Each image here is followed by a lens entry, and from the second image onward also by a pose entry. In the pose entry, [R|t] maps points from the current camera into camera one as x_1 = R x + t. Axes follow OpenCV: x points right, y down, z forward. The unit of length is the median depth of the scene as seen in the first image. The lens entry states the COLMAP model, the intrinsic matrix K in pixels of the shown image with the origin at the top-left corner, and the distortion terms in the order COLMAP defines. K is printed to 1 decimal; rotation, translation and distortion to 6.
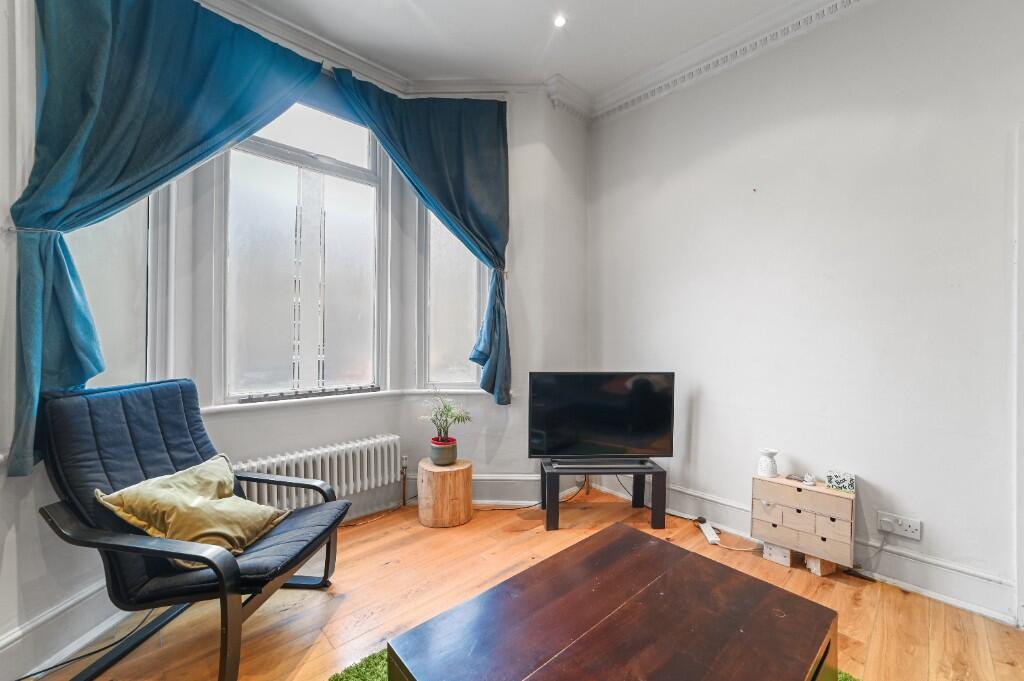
lens RADIAL K [[407.7, 0, 533.8], [0, 407.7, 331.7], [0, 0, 1]] dist [-0.001101, 0.000123]
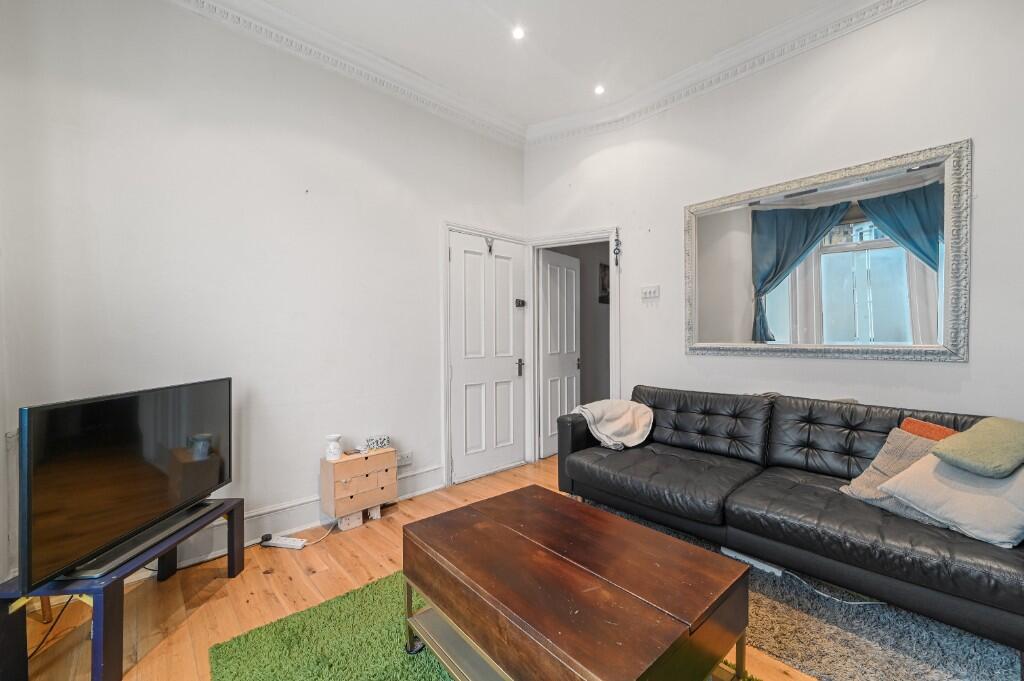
lens RADIAL K [[411.6, 0, 512.6], [0, 411.6, 344.9], [0, 0, 1]] dist [-0.000860, 0.000011]
pose [[0.048149, -0.035259, 0.998218, -0.464666], [-0.009076, 0.999320, 0.035736, 0.002810], [-0.998799, -0.010781, 0.047796, 0.438066]]
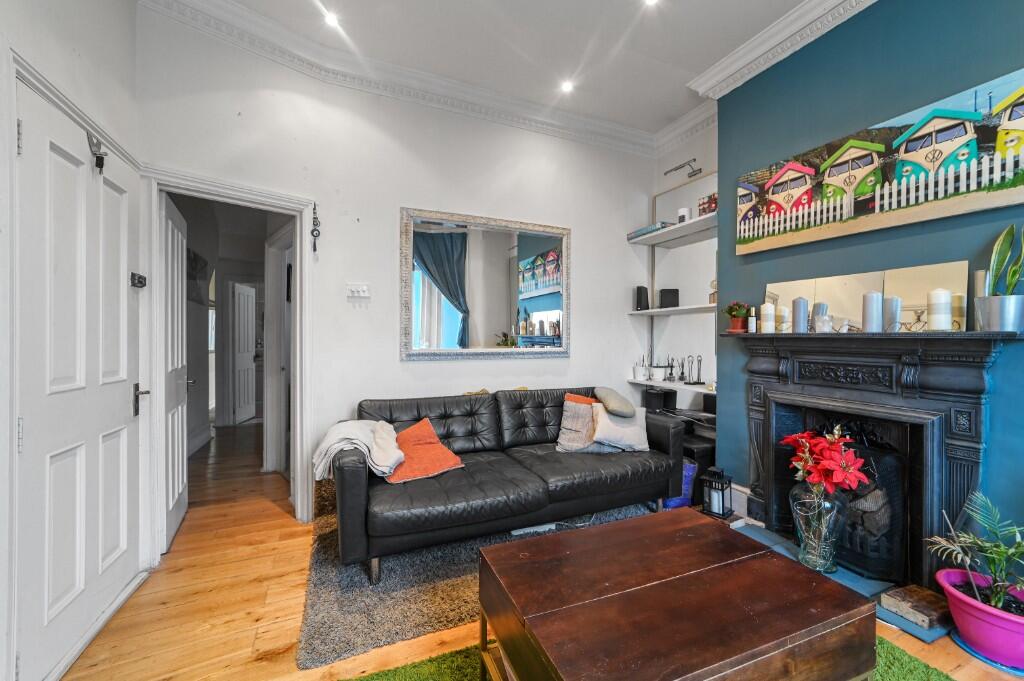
lens RADIAL K [[415.1, 0, 508.9], [0, 415.1, 336.3], [0, 0, 1]] dist [-0.001816, 0.000144]
pose [[-0.929009, -0.008231, 0.369966, 0.048855], [-0.015737, 0.999727, -0.017275, 0.014889], [-0.369723, -0.021871, -0.928885, 0.948356]]
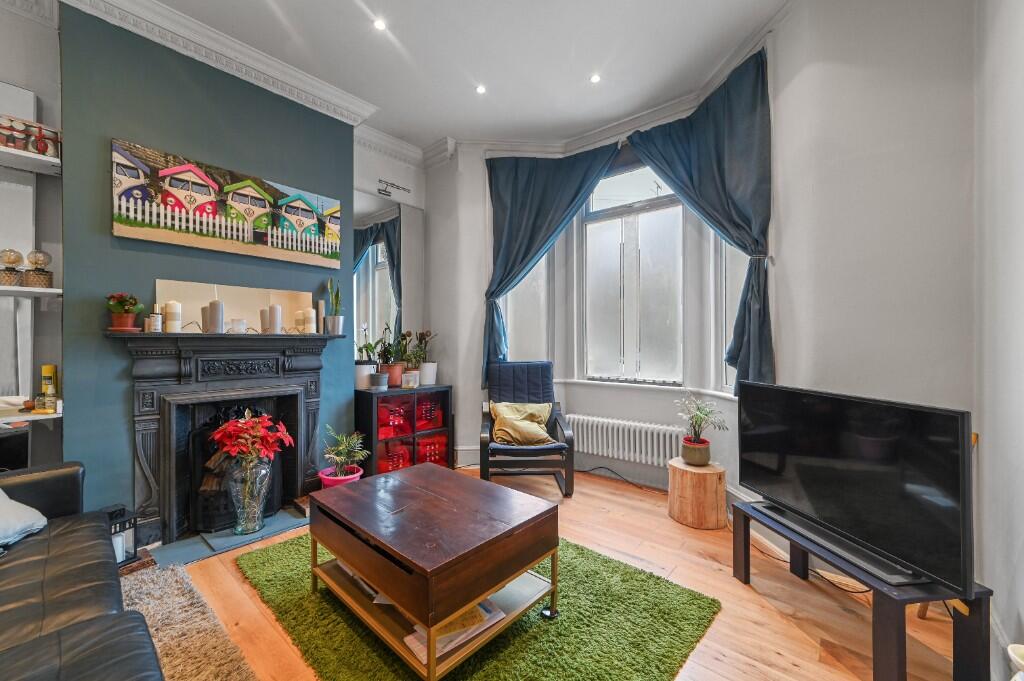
lens RADIAL K [[415.1, 0, 508.9], [0, 415.1, 336.3], [0, 0, 1]] dist [-0.001816, 0.000144]
pose [[0.089800, -0.012456, -0.995882, 0.812508], [0.017358, 0.999789, -0.010940, 0.011497], [0.995809, -0.016304, 0.089997, 0.482923]]
